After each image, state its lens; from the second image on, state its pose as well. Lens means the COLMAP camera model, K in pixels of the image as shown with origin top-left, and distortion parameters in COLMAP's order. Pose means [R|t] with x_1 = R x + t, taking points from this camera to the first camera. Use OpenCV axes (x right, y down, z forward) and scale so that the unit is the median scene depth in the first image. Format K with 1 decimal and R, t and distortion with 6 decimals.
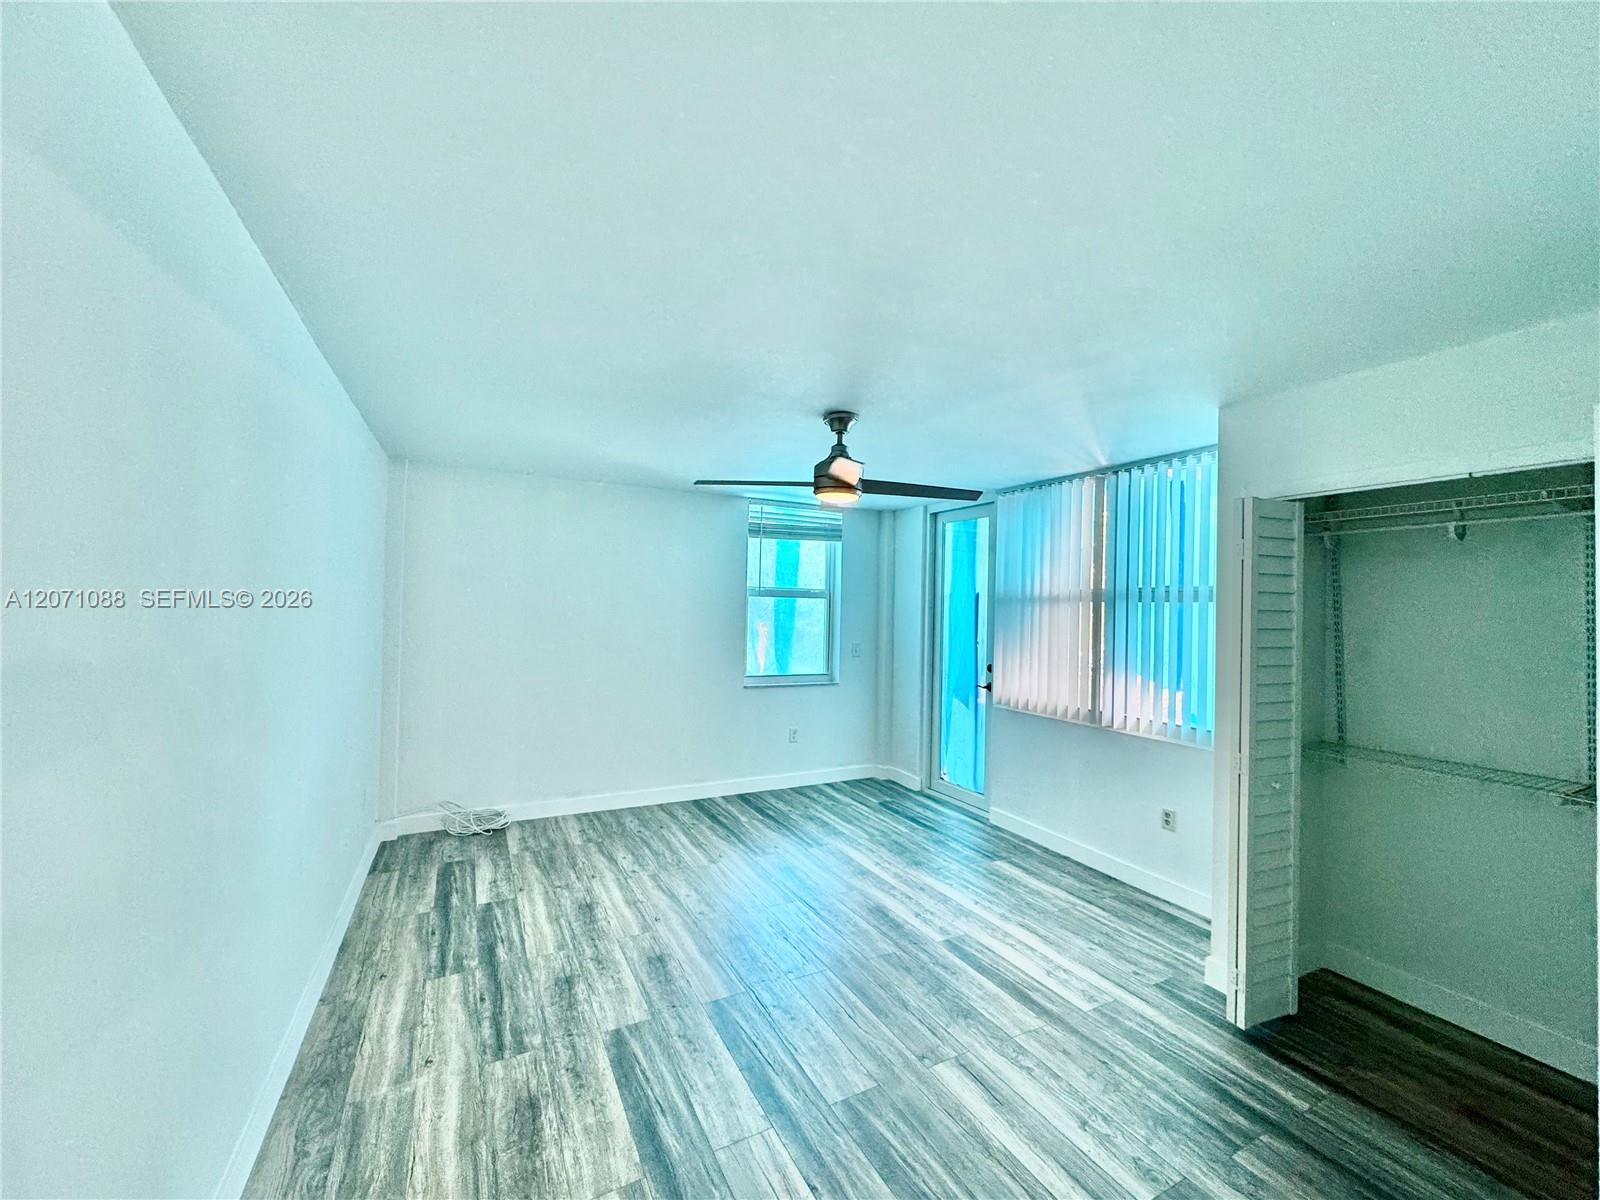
lens RADIAL K [[635.6, 0, 800.0], [0, 635.6, 600.0], [0, 0, 1]] dist [-0.001597, -0.000428]
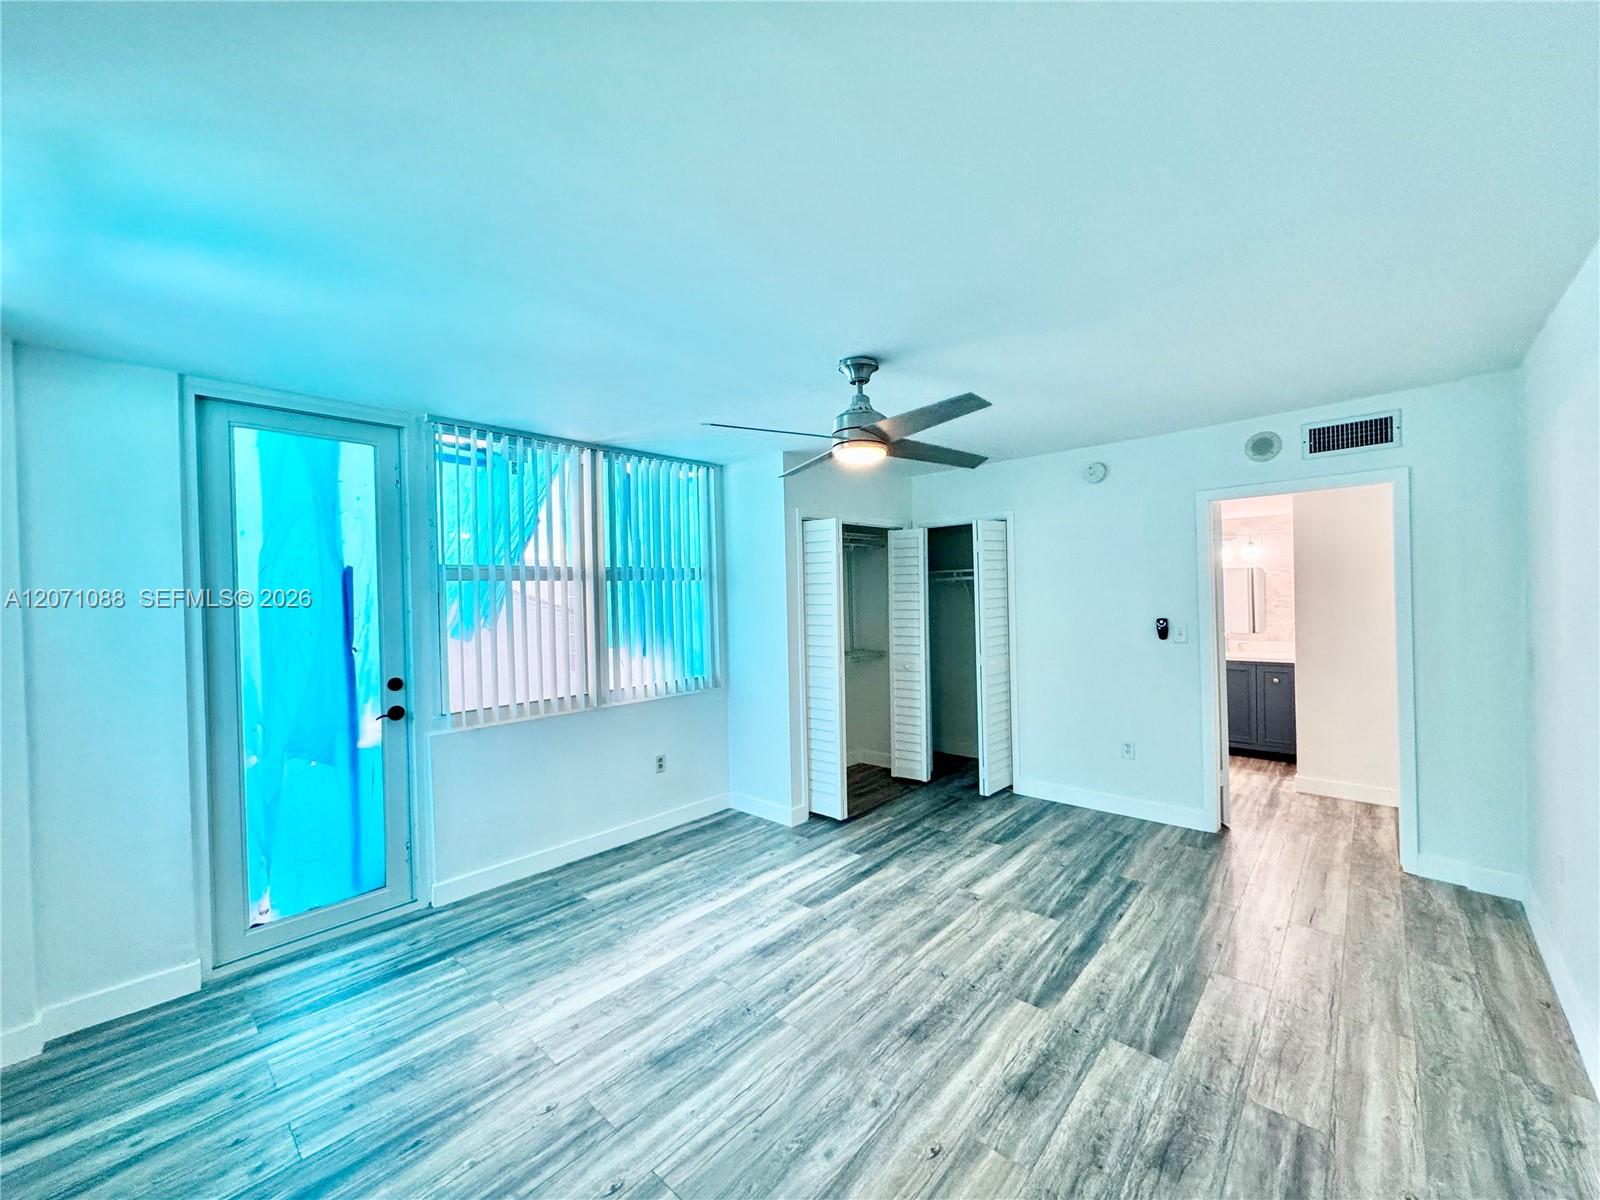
lens RADIAL K [[628.5, 0, 806.5], [0, 628.5, 600.7], [0, 0, 1]] dist [-0.002049, 0.000177]
pose [[-0.342488, -0.022904, 0.939243, -0.724797], [0.008237, 0.999591, 0.027379, 0.014029], [-0.939486, 0.017114, -0.342159, 1.359401]]
